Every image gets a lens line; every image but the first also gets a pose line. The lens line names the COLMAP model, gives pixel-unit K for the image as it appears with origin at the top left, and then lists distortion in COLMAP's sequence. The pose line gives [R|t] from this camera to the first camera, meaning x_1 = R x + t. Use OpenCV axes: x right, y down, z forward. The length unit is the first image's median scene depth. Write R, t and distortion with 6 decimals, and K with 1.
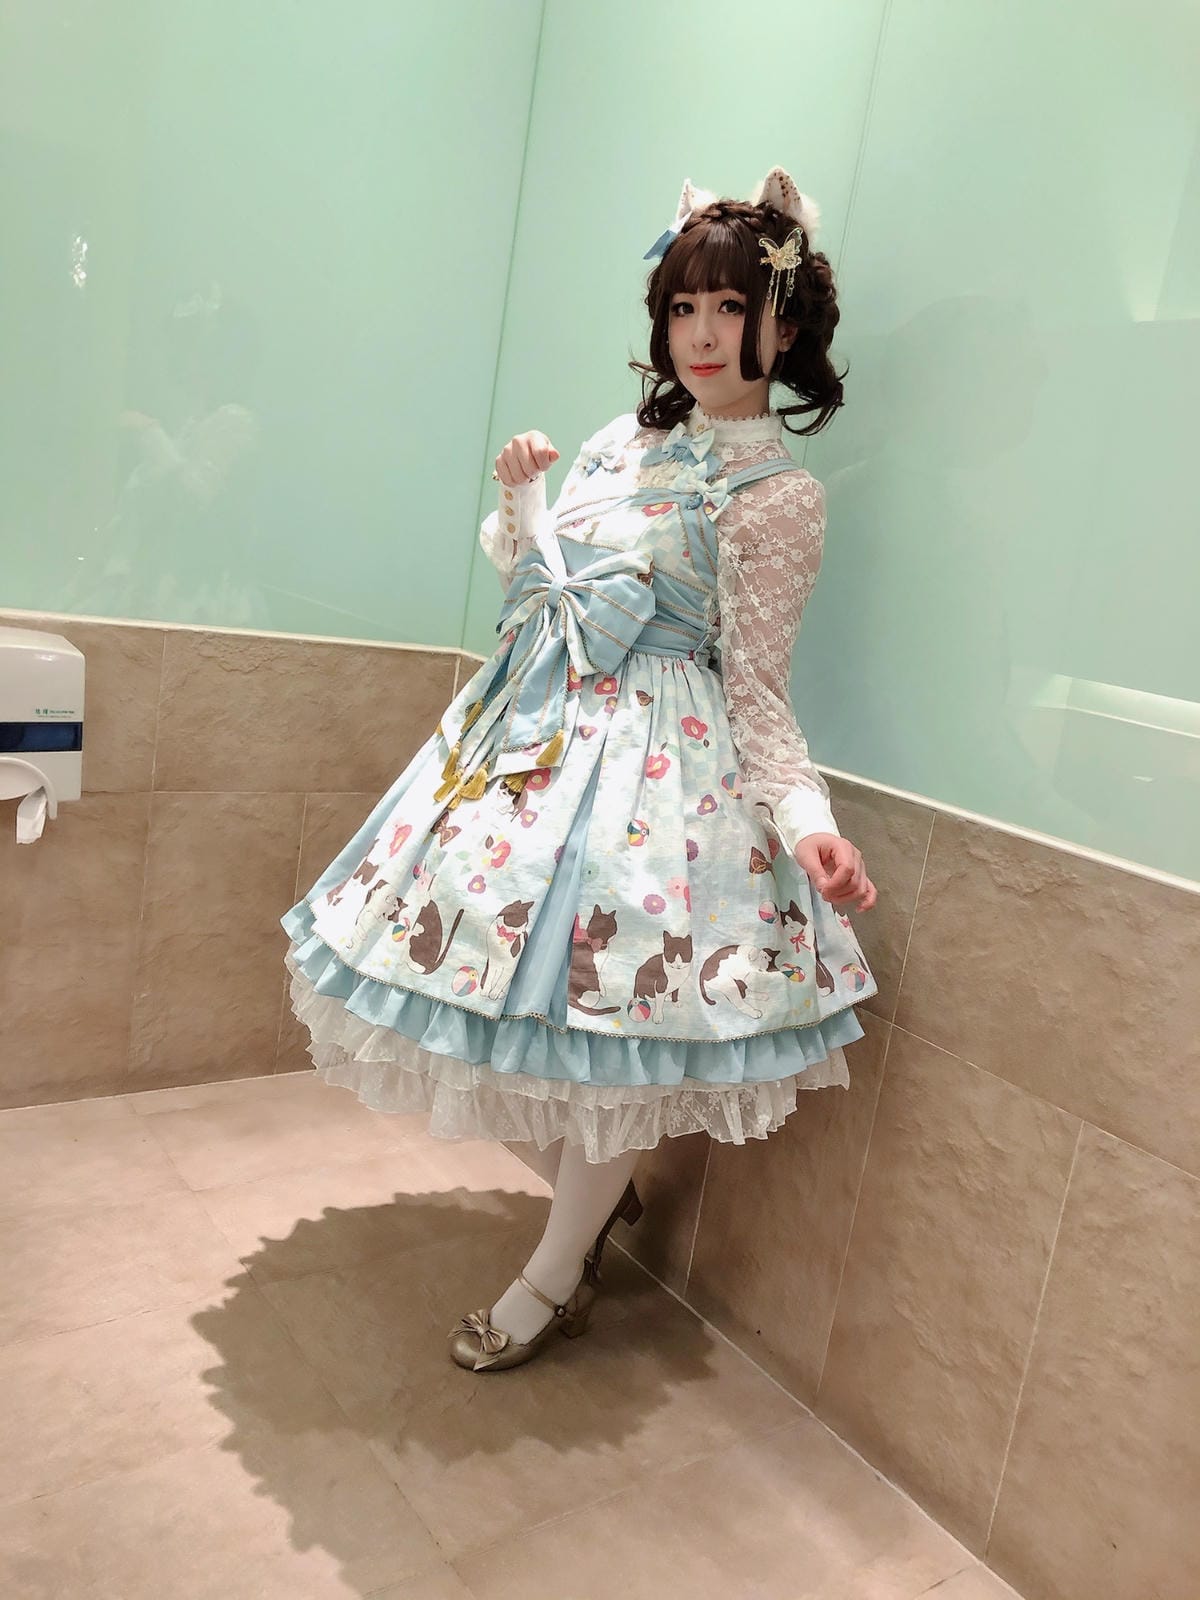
lens RADIAL K [[1295.9, 0, 595.7], [0, 1295.9, 799.8], [0, 0, 1]] dist [-0.000804, -0.005551]
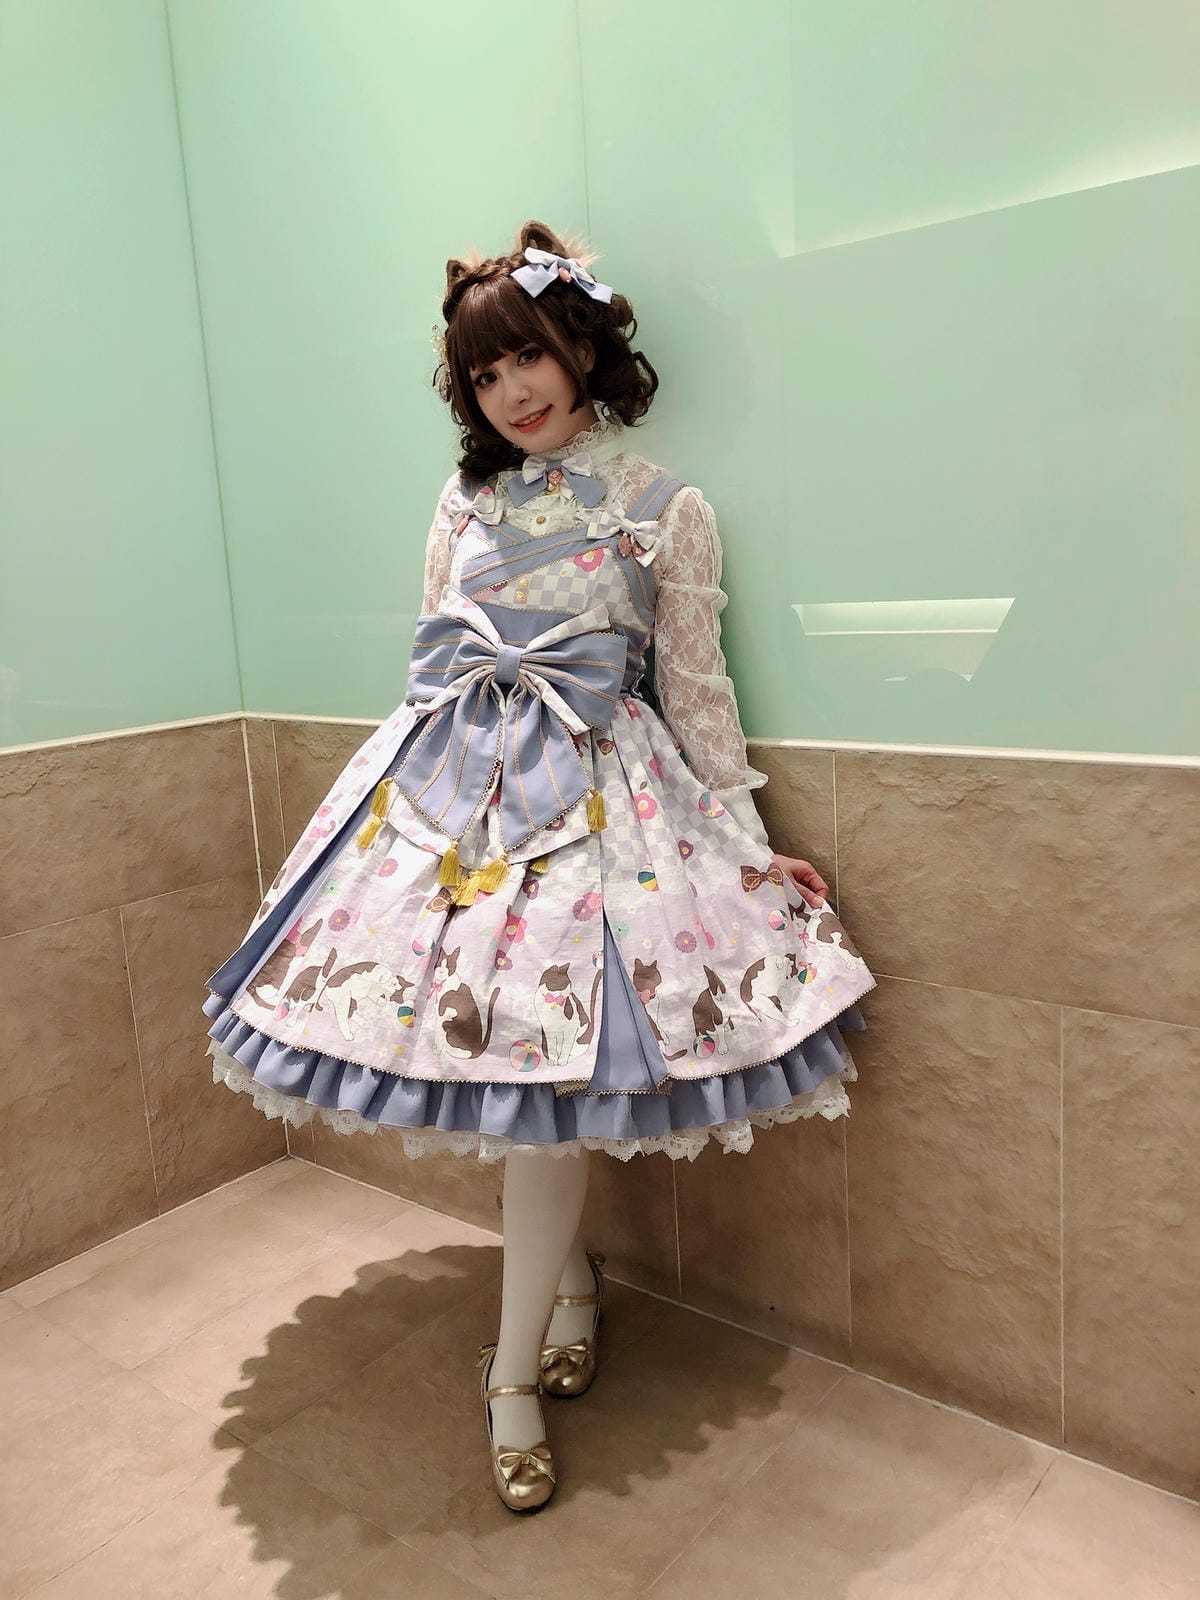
lens RADIAL K [[1295.9, 0, 602.0], [0, 1295.9, 798.0], [0, 0, 1]] dist [-0.000804, -0.005551]
pose [[0.942682, -0.252712, 0.217915, -0.139242], [0.252862, 0.967106, 0.027676, -0.030192], [-0.217741, 0.029013, 0.975575, 0.067009]]
